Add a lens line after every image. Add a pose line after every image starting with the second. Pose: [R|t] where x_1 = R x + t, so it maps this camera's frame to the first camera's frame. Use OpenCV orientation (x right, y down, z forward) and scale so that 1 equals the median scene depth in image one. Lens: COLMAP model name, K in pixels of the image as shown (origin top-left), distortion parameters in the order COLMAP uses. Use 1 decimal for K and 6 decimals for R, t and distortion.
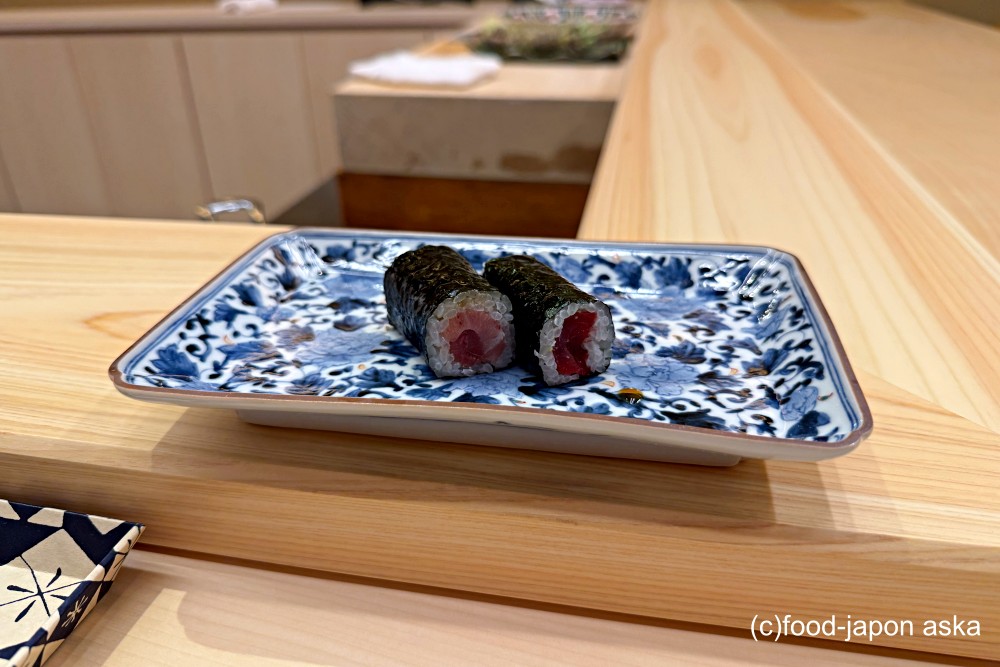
lens RADIAL K [[739.1, 0, 500.0], [0, 739.1, 333.5], [0, 0, 1]] dist [-0.006272, -0.003405]
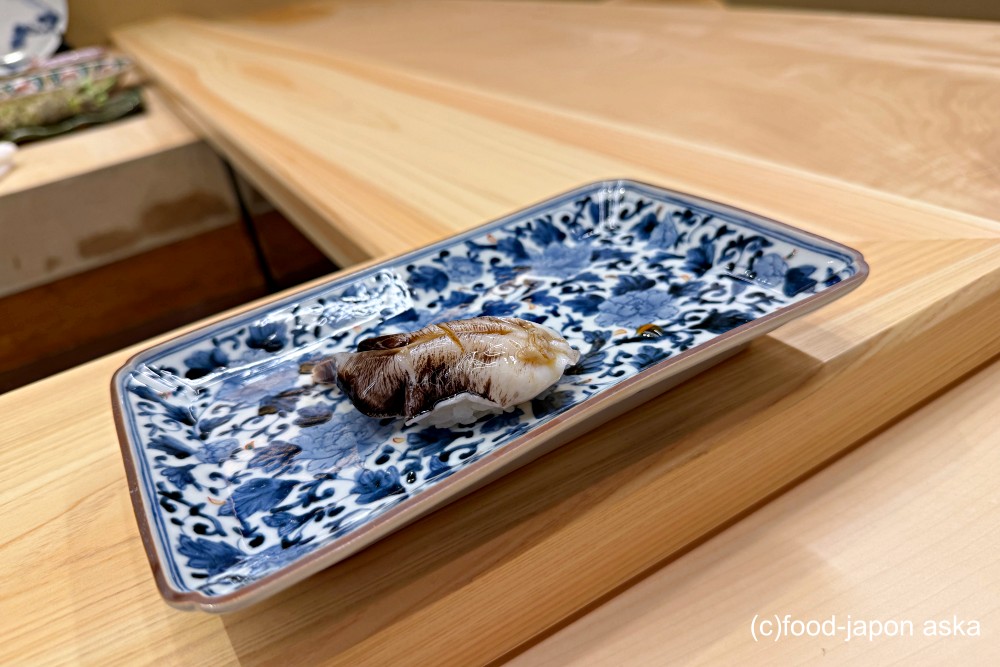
lens RADIAL K [[739.1, 0, 500.0], [0, 739.1, 333.5], [0, 0, 1]] dist [-0.006272, -0.003405]
pose [[0.754593, -0.414455, 0.508741, -0.490870], [0.427653, 0.898640, 0.097773, -0.100536], [-0.497697, 0.143786, 0.855350, 0.195909]]
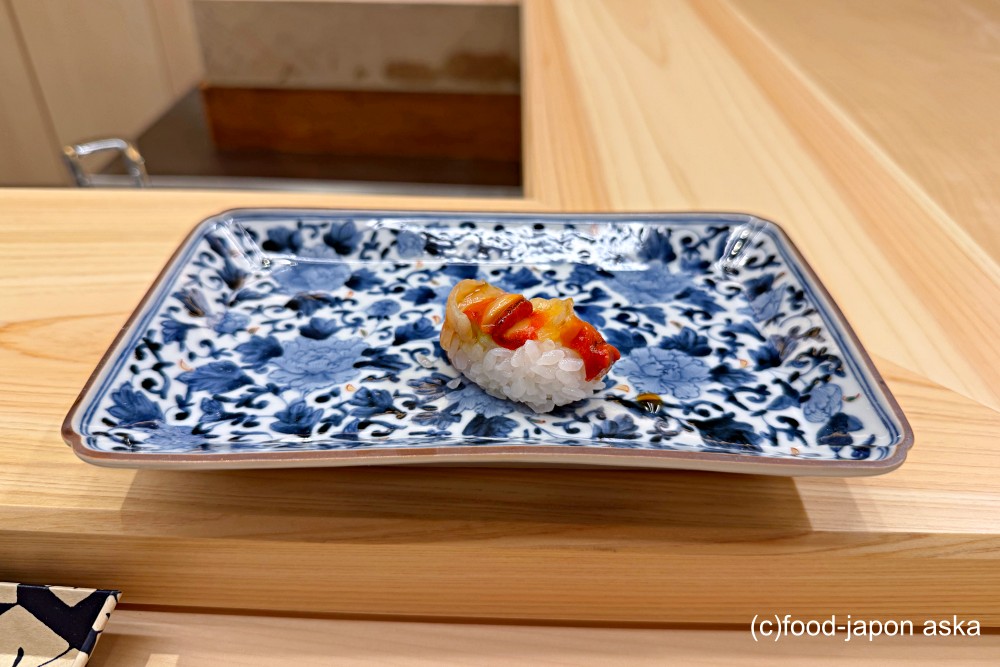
lens RADIAL K [[753.0, 0, 497.6], [0, 753.0, 330.9], [0, 0, 1]] dist [-0.021060, -0.000143]
pose [[0.984764, -0.072002, 0.158291, -0.153281], [0.050925, 0.989754, 0.133394, -0.137655], [-0.166274, -0.123301, 0.978340, 0.091625]]
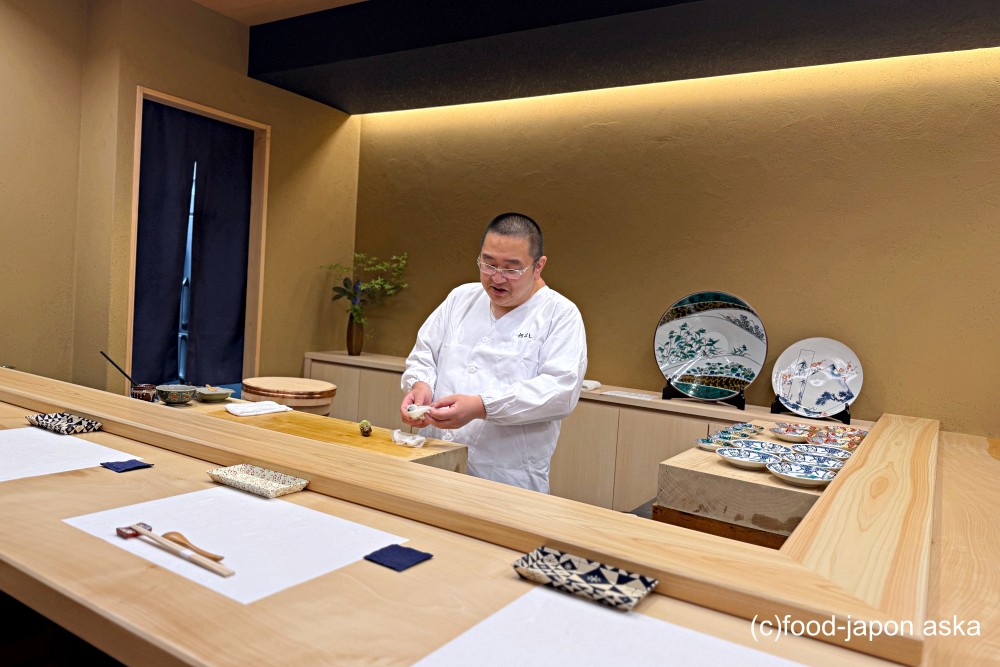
lens RADIAL K [[713.7, 0, 501.1], [0, 713.7, 336.4], [0, 0, 1]] dist [0.001680, -0.003354]
pose [[0.930419, 0.115812, -0.347719, -0.028487], [-0.254375, 0.887084, -0.385196, 0.827945], [0.263845, 0.446845, 0.854819, -3.556448]]
